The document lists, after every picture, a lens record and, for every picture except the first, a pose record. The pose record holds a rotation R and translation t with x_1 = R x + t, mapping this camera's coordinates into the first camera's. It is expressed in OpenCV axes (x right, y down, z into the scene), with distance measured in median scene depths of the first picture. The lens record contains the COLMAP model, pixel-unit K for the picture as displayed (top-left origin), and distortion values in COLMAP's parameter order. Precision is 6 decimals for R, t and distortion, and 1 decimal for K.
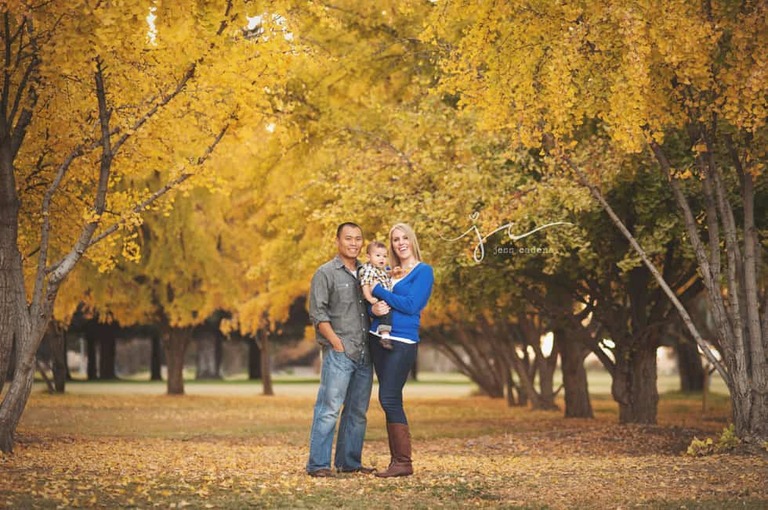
lens RADIAL K [[1926.1, 0, 384.0], [0, 1926.1, 255.0], [0, 0, 1]] dist [-0.015937, 0.017817]
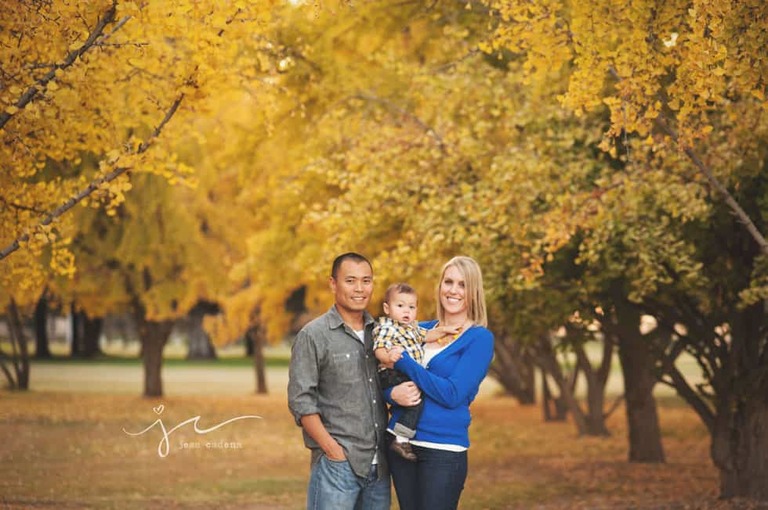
lens RADIAL K [[1926.1, 0, 384.0], [0, 1926.1, 255.0], [0, 0, 1]] dist [-0.015937, 0.017817]
pose [[0.999961, 0.008521, -0.002389, -0.006985], [-0.008461, 0.999674, 0.024098, -0.022930], [0.002593, -0.024077, 0.999707, 0.262474]]
